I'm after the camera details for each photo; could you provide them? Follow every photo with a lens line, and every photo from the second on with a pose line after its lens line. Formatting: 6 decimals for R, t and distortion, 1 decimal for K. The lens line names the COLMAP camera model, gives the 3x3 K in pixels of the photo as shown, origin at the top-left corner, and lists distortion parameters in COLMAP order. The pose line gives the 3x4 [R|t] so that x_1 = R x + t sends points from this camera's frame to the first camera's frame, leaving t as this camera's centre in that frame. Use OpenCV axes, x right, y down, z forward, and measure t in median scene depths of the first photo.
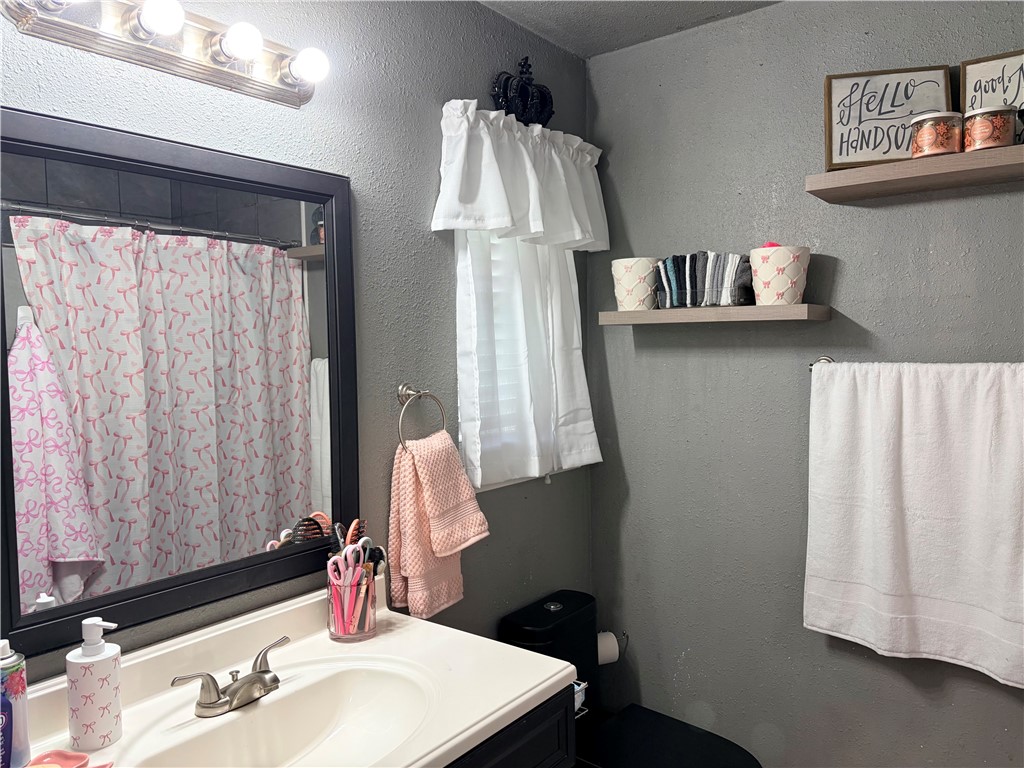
lens RADIAL K [[771.6, 0, 510.3], [0, 771.6, 381.1], [0, 0, 1]] dist [0.061428, -0.070088]
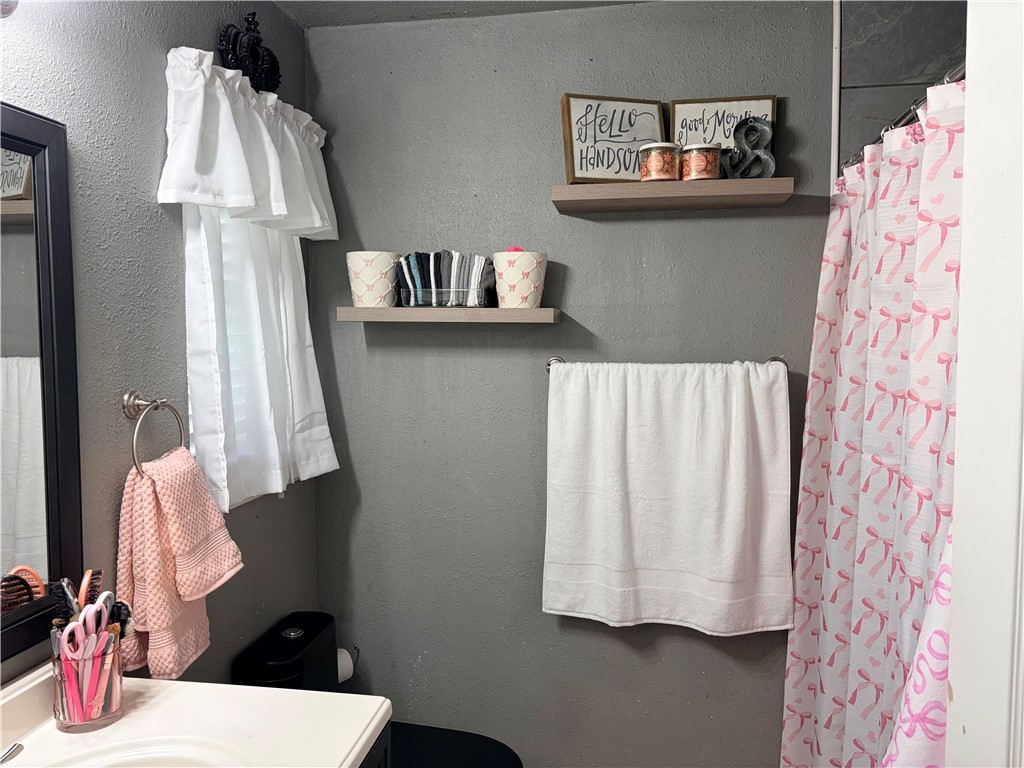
lens RADIAL K [[771.6, 0, 512.6], [0, 771.6, 381.4], [0, 0, 1]] dist [0.061428, -0.070088]
pose [[0.880814, -0.015504, 0.473209, -0.163835], [0.009850, 0.999847, 0.014424, -0.014451], [-0.473361, -0.008044, 0.880832, 0.097603]]
